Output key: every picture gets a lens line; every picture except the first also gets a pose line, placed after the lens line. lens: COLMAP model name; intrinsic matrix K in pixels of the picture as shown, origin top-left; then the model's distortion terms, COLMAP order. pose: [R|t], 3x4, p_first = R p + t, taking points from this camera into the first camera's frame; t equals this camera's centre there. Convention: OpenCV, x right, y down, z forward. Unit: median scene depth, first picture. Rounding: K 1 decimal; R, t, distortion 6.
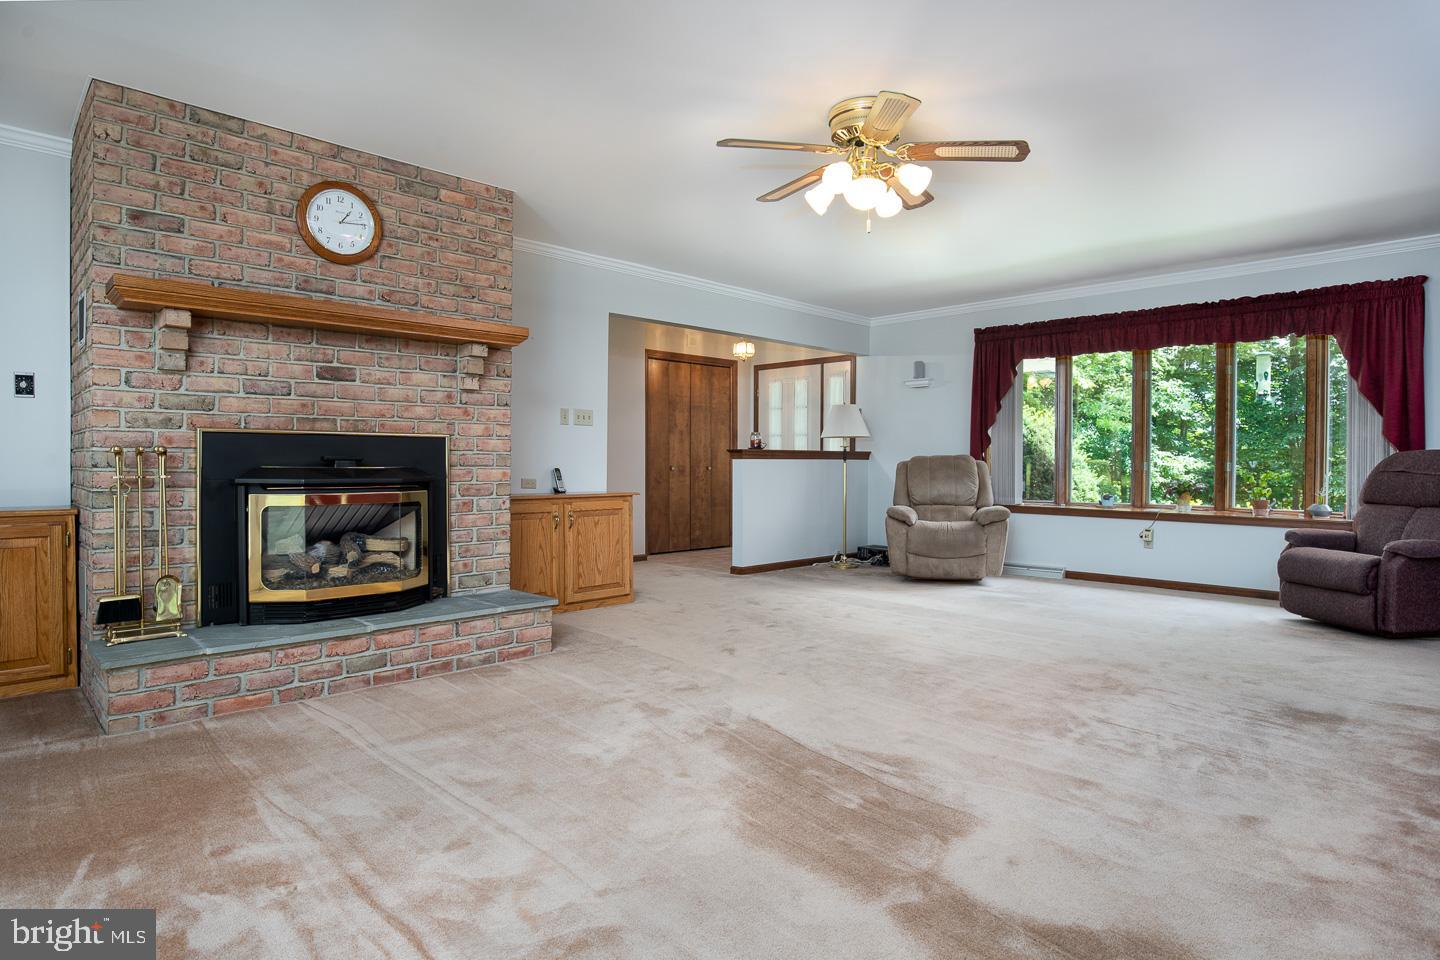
lens RADIAL K [[828.2, 0, 720.0], [0, 828.2, 480.0], [0, 0, 1]] dist [-0.003660, -0.000623]
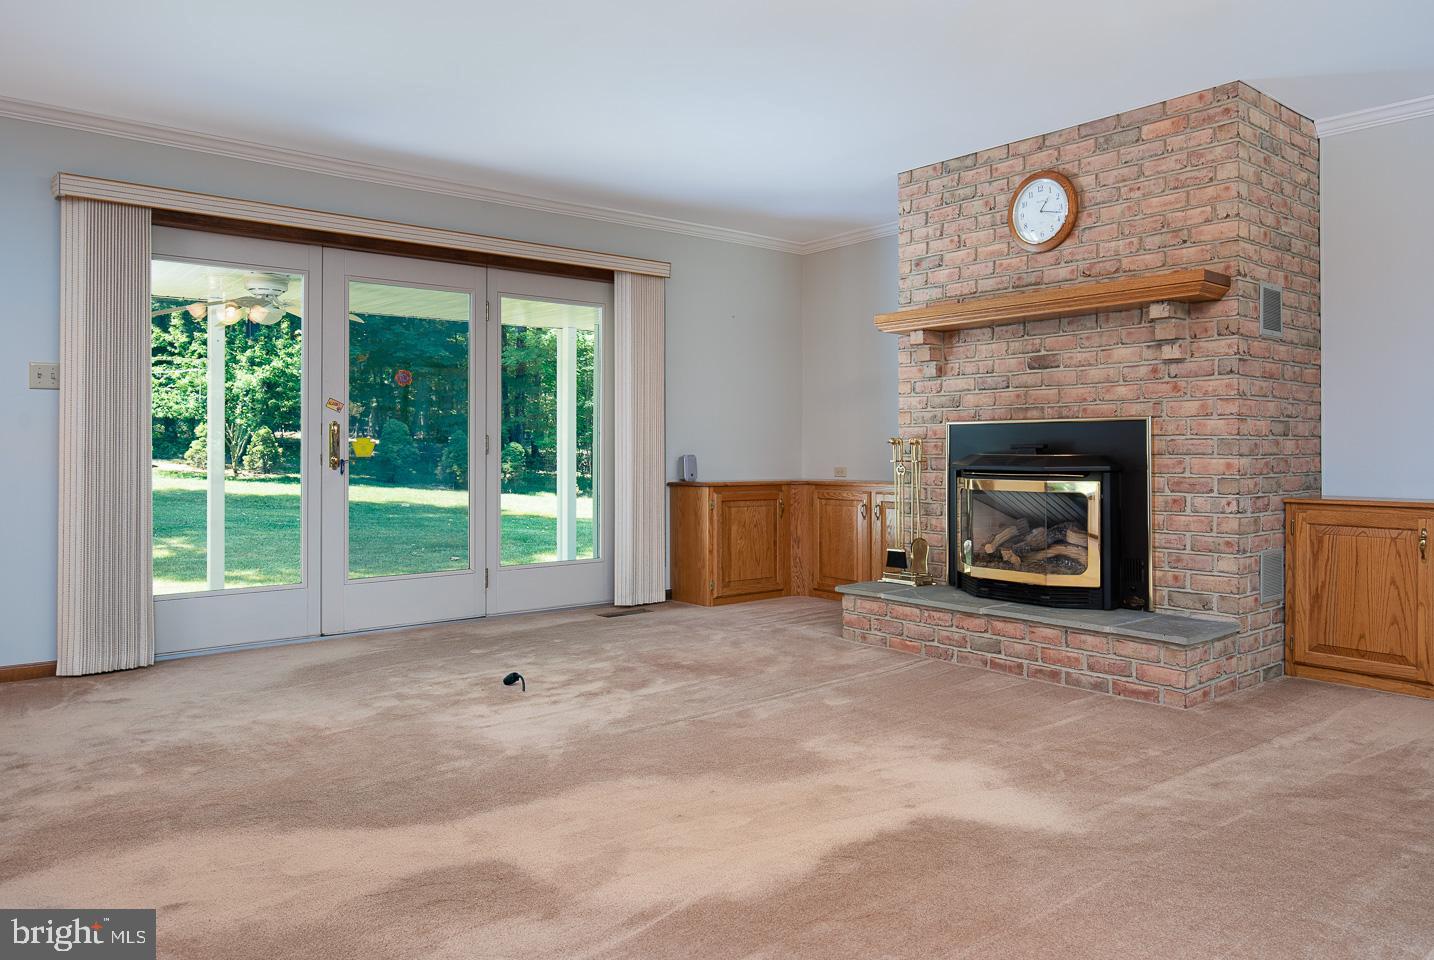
lens RADIAL K [[988.3, 0, 718.9], [0, 988.3, 455.5], [0, 0, 1]] dist [0.002347, -0.001283]
pose [[-0.105735, 0.005512, -0.994379, 0.755708], [-0.018568, 0.999799, 0.007517, -0.016153], [0.994221, 0.019258, -0.105611, 0.720896]]
